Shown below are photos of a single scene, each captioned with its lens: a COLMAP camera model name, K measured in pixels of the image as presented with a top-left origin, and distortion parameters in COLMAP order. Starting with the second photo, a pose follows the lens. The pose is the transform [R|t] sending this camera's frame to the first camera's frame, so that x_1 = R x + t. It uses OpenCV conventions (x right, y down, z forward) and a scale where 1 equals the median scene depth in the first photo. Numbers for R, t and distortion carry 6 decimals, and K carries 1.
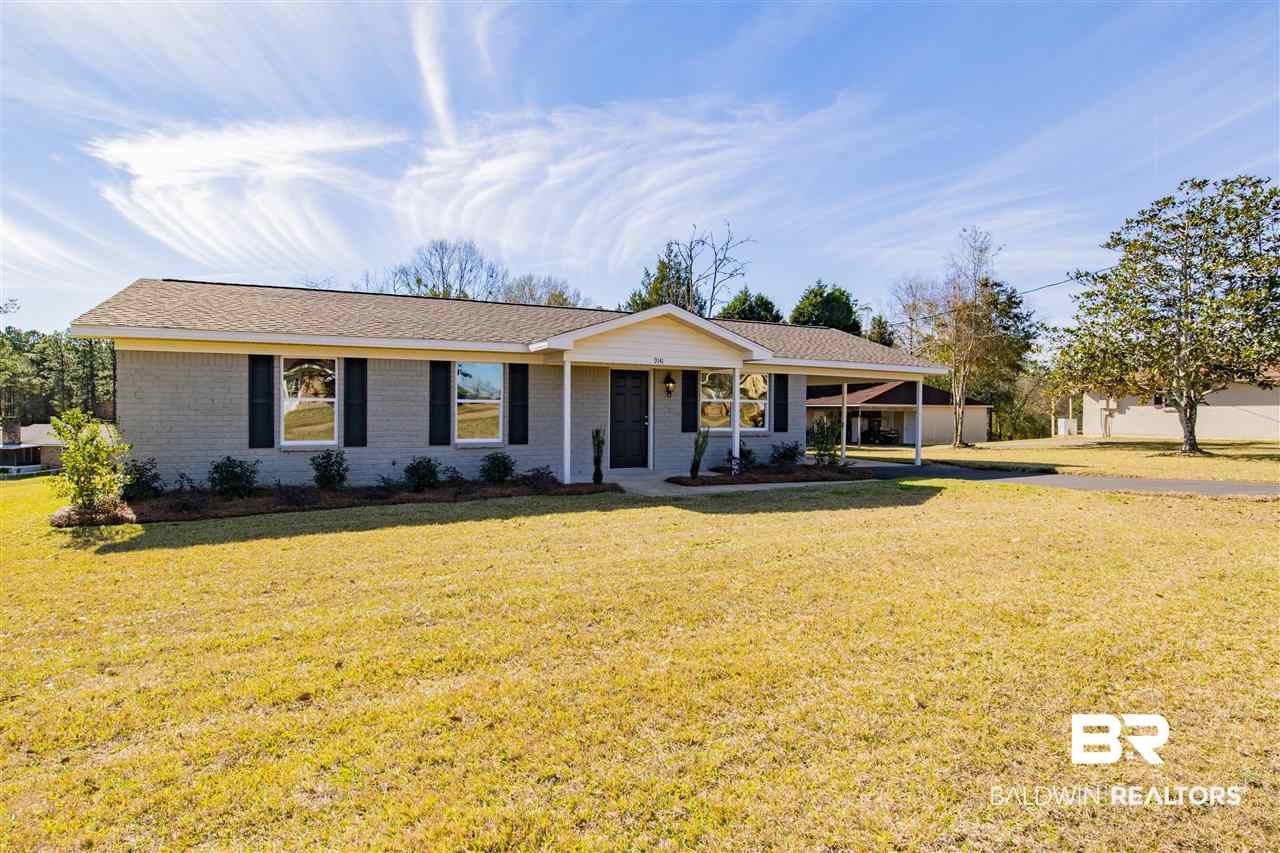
lens RADIAL K [[648.7, 0, 641.3], [0, 648.7, 422.3], [0, 0, 1]] dist [-0.062621, 0.025855]
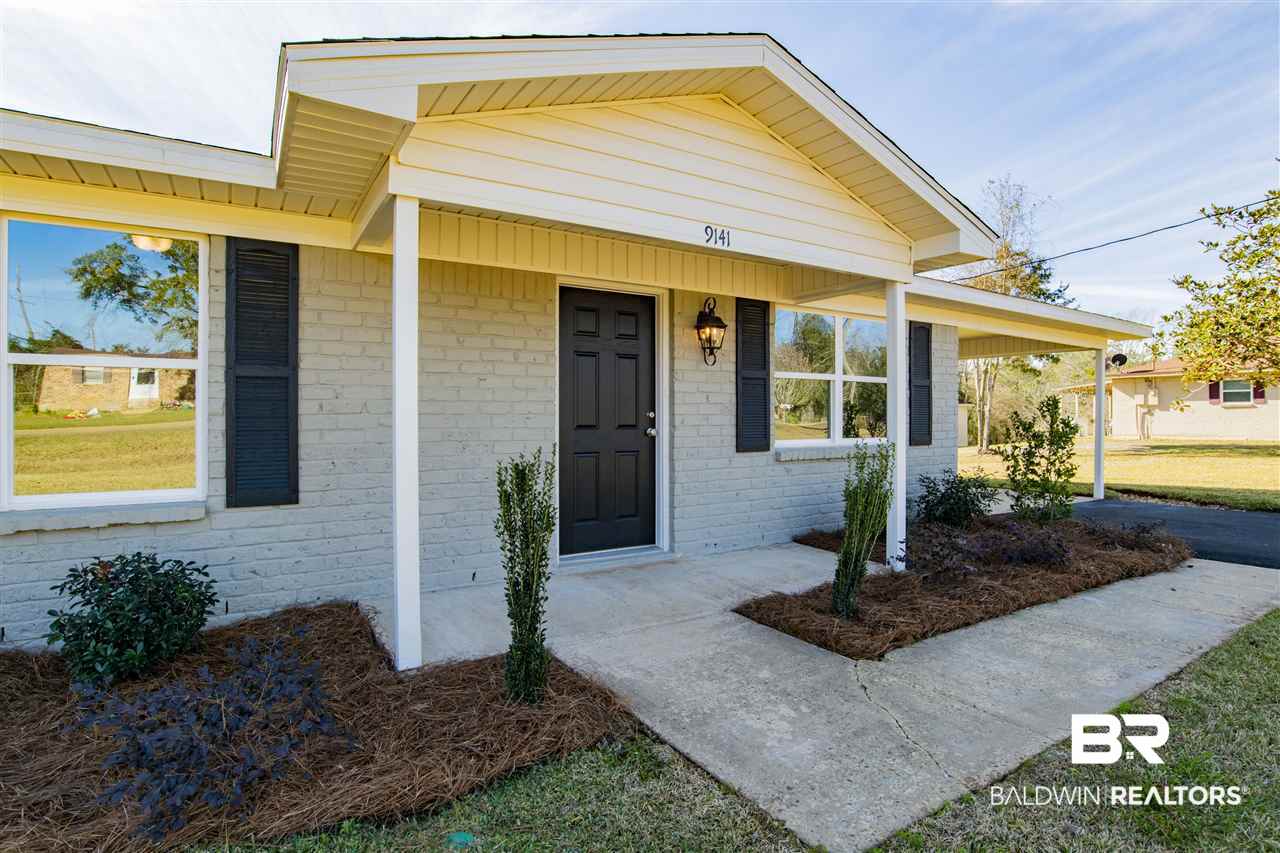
lens RADIAL K [[648.7, 0, 641.3], [0, 648.7, 422.3], [0, 0, 1]] dist [-0.062621, 0.025855]
pose [[0.994319, -0.005562, 0.106299, -0.039709], [0.005717, 0.999983, -0.001162, -0.003218], [-0.106291, 0.001763, 0.994333, 0.613050]]
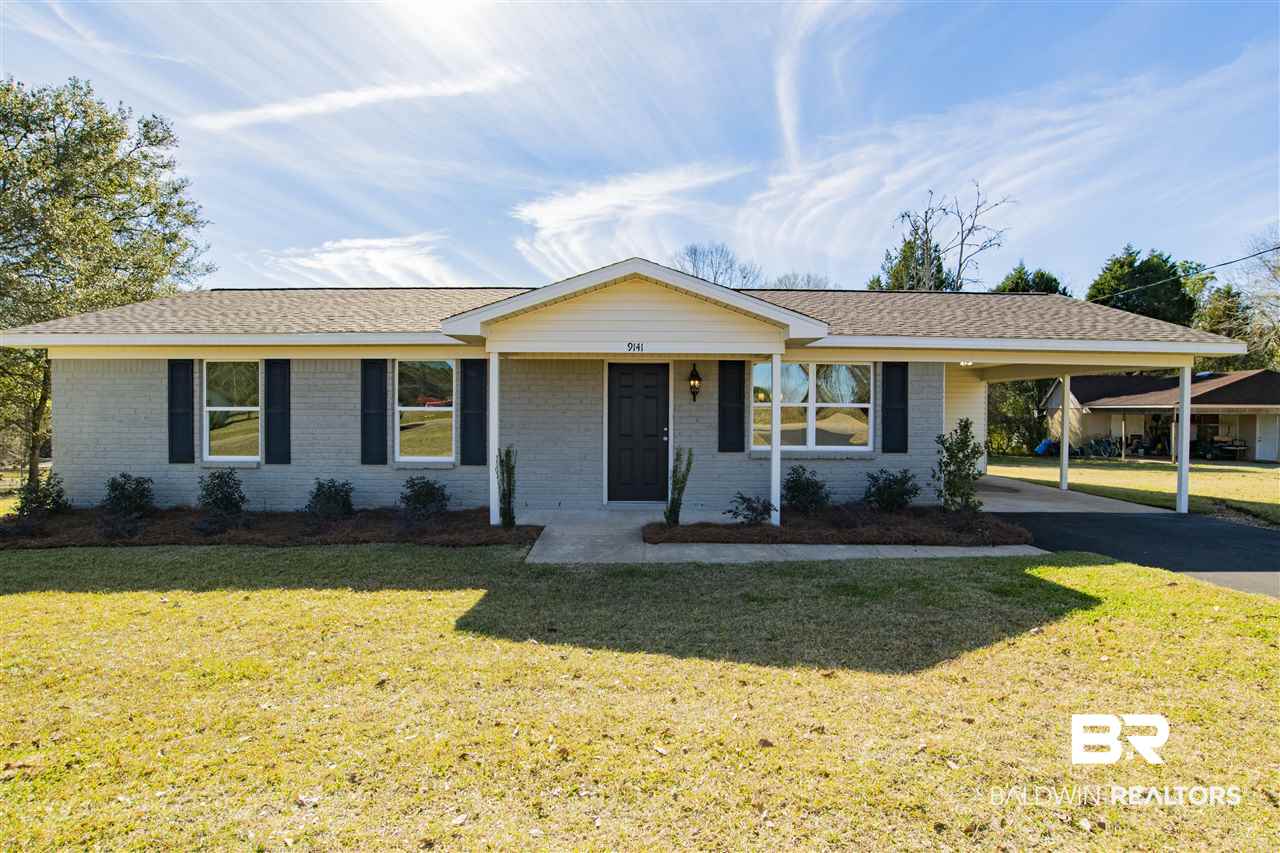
lens RADIAL K [[648.7, 0, 641.3], [0, 648.7, 422.3], [0, 0, 1]] dist [-0.062621, 0.025855]
pose [[0.912456, 0.003422, -0.409161, 0.272096], [-0.004793, 0.999986, -0.002325, -0.013923], [0.409147, 0.004082, 0.912459, 0.348561]]
